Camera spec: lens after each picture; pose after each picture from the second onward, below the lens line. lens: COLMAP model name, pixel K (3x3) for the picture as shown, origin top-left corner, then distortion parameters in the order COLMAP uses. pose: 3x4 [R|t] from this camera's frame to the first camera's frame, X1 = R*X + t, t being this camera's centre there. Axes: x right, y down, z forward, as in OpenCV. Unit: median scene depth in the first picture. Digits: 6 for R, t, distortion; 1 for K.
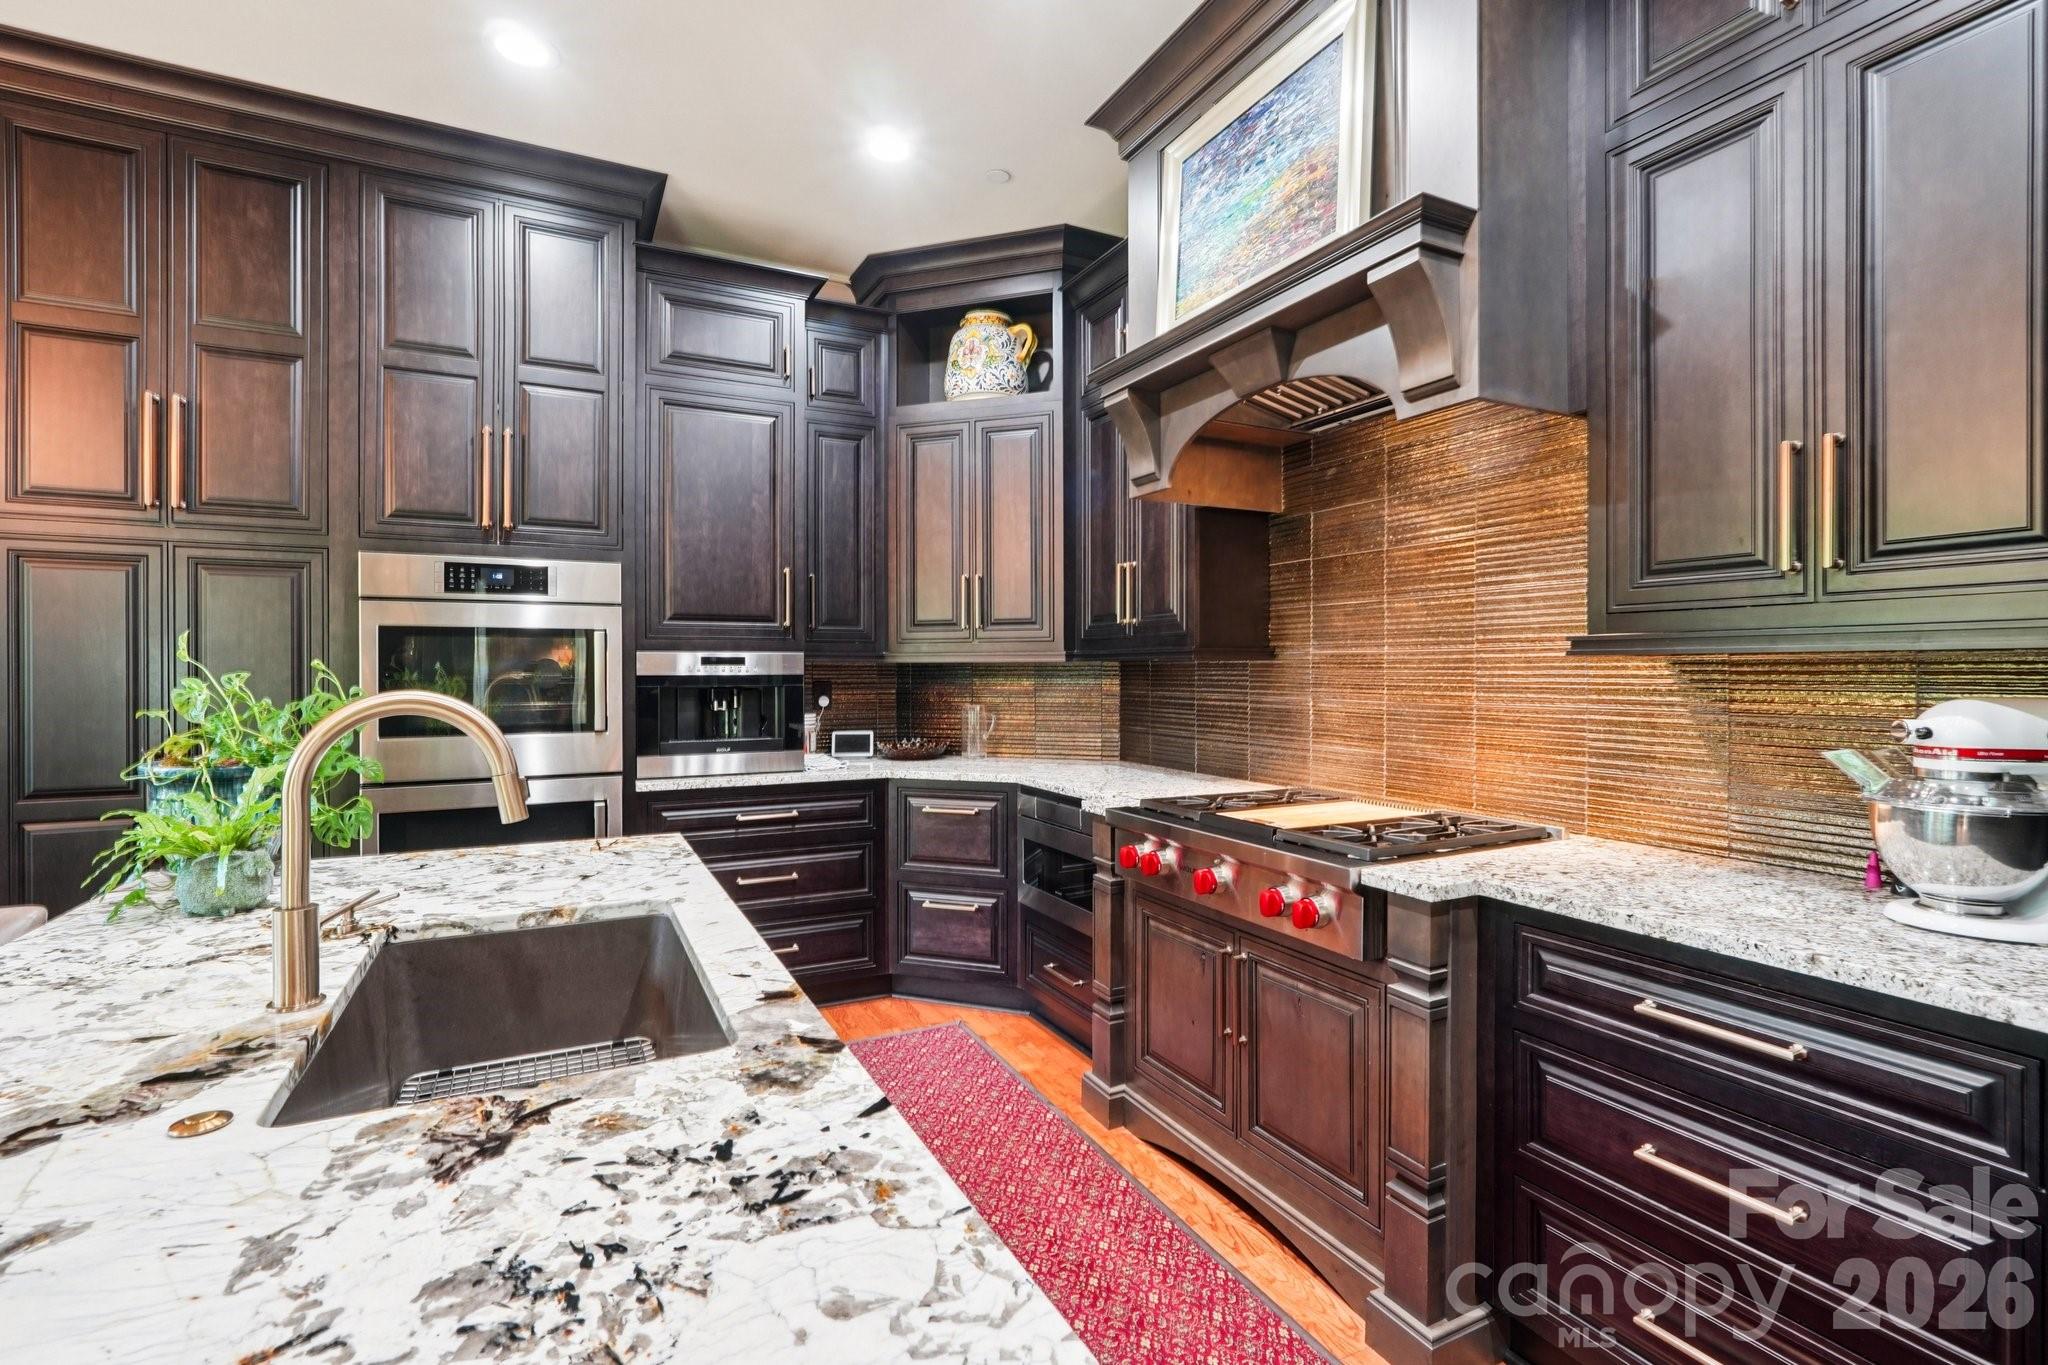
lens RADIAL K [[934.8, 0, 1032.9], [0, 934.8, 674.5], [0, 0, 1]] dist [-0.018367, 0.007548]
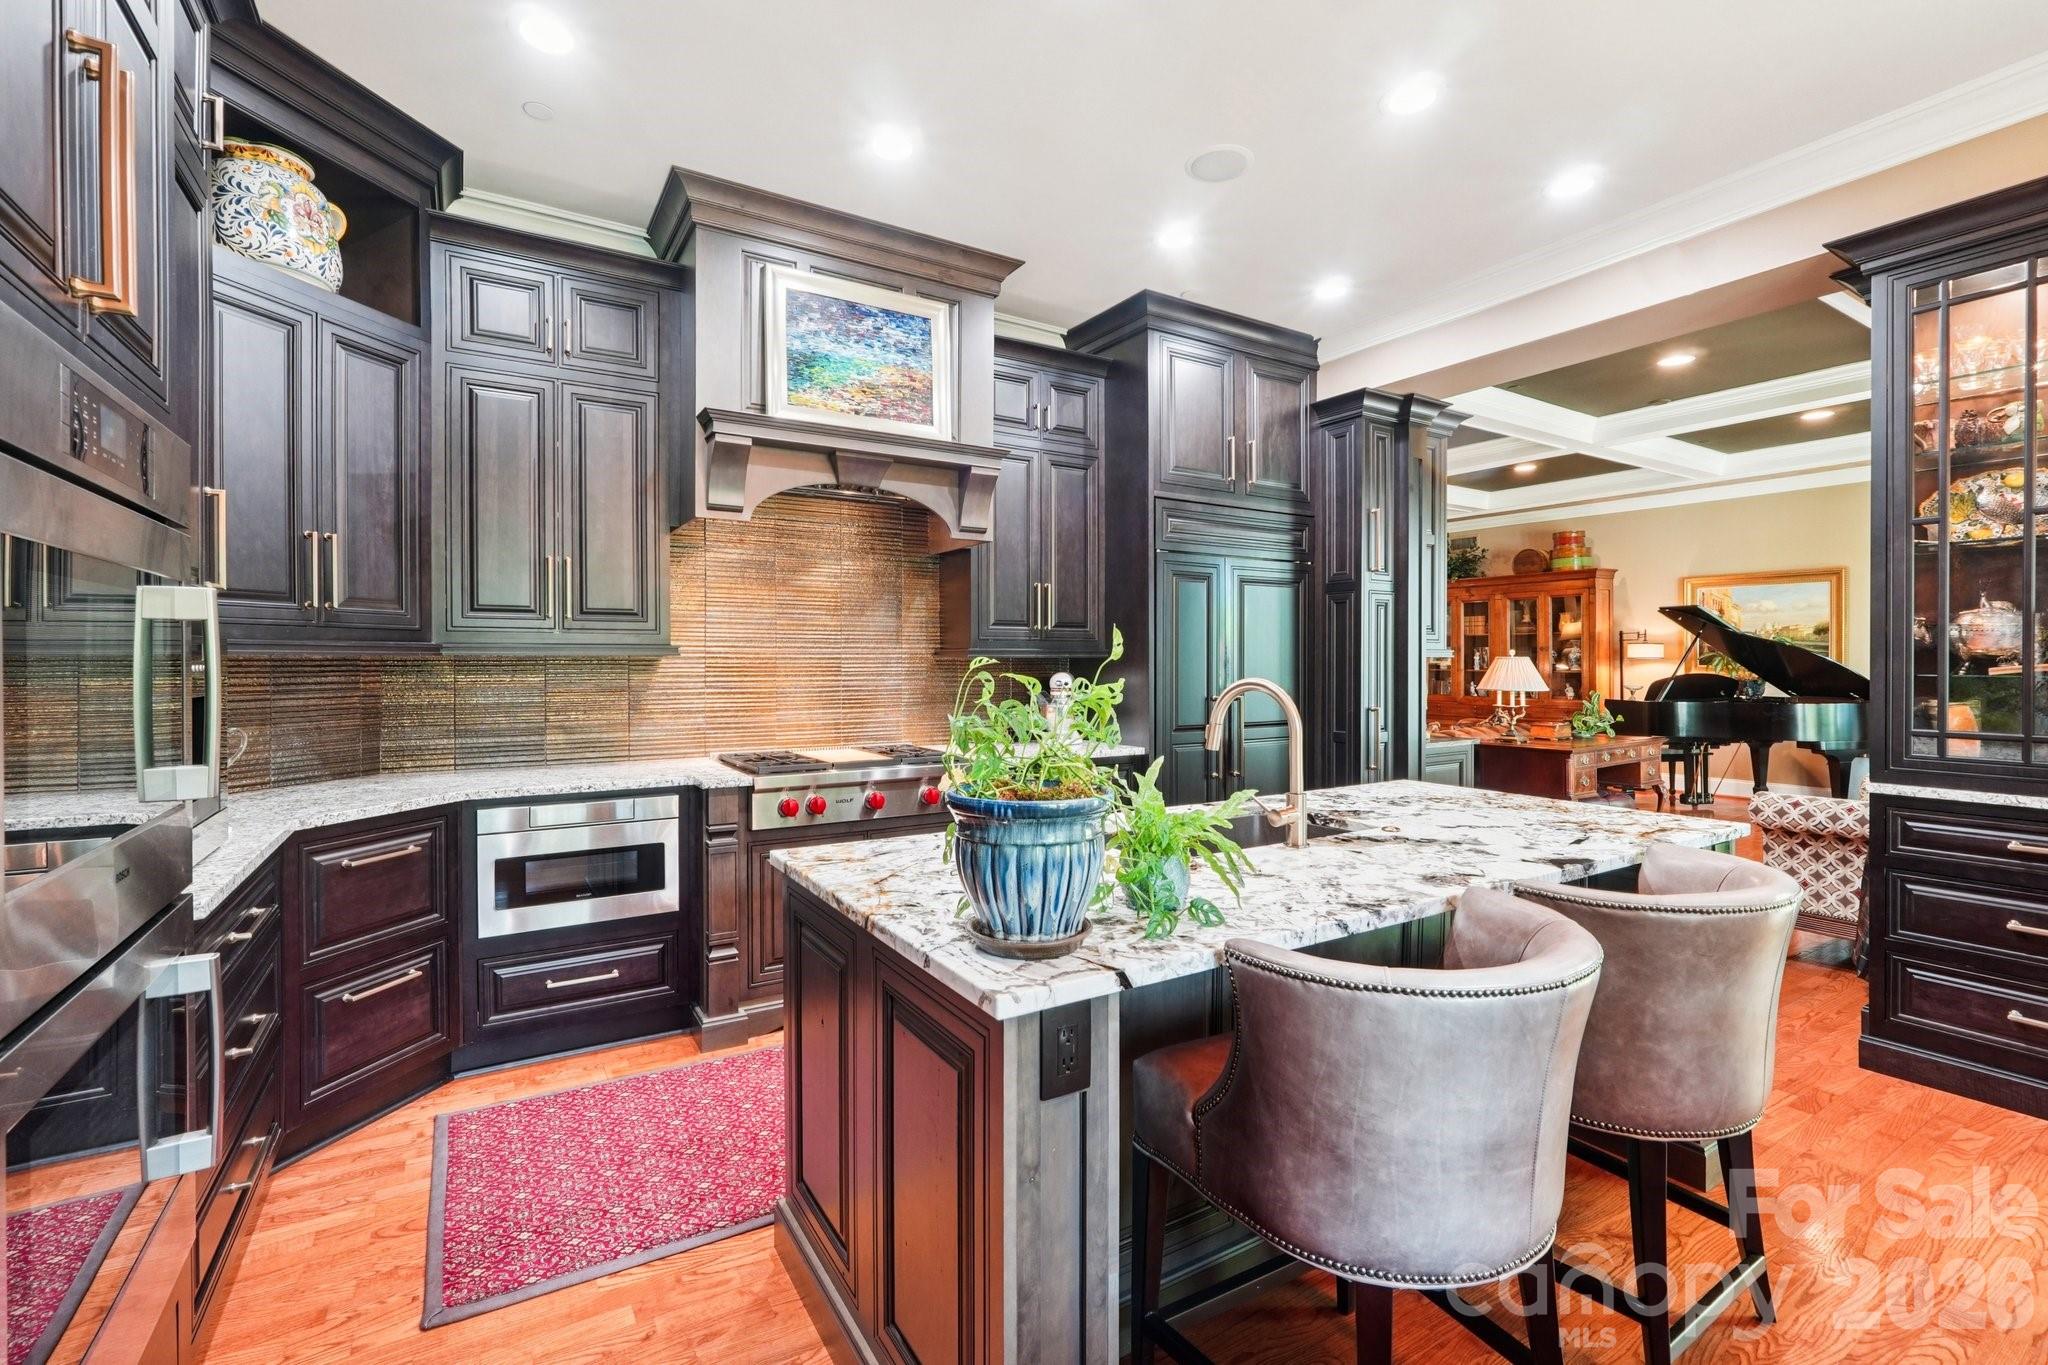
lens RADIAL K [[893.8, 0, 1021.4], [0, 893.8, 671.0], [0, 0, 1]] dist [-0.016586, 0.000294]
pose [[-0.078990, -0.011893, 0.996804, -1.073898], [0.004700, 0.999913, 0.012302, -0.010360], [-0.996864, 0.005656, -0.078927, 0.713744]]
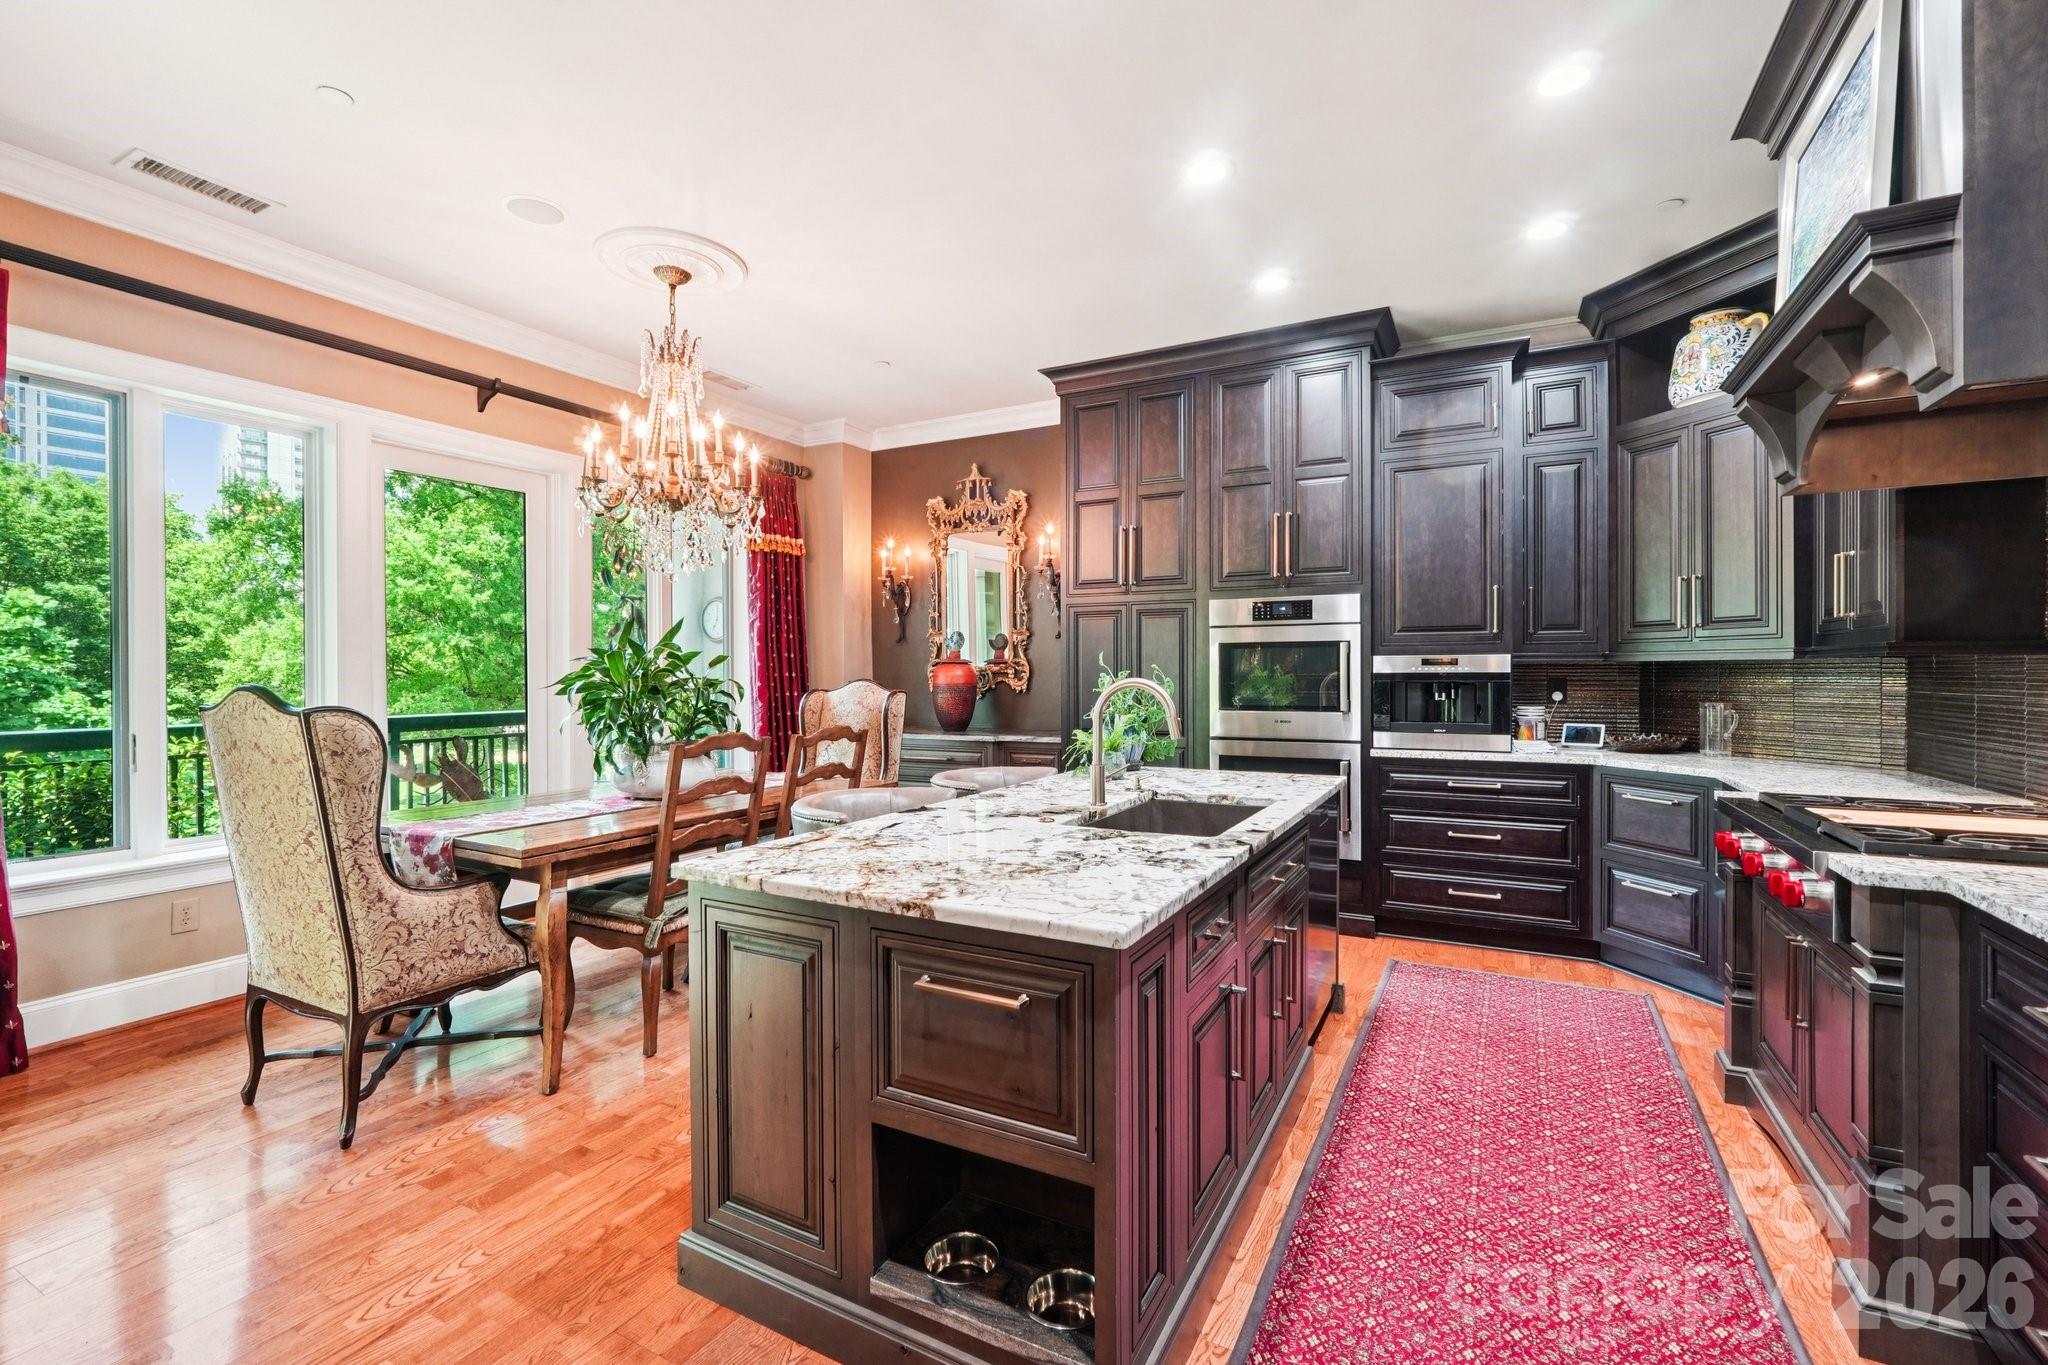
lens RADIAL K [[899.1, 0, 1027.7], [0, 899.1, 676.3], [0, 0, 1]] dist [-0.019021, 0.008875]
pose [[0.571987, 0.002520, -0.820259, 0.357903], [-0.000586, 0.999996, 0.002664, 0.002328], [0.820263, -0.001043, 0.571986, -0.177535]]
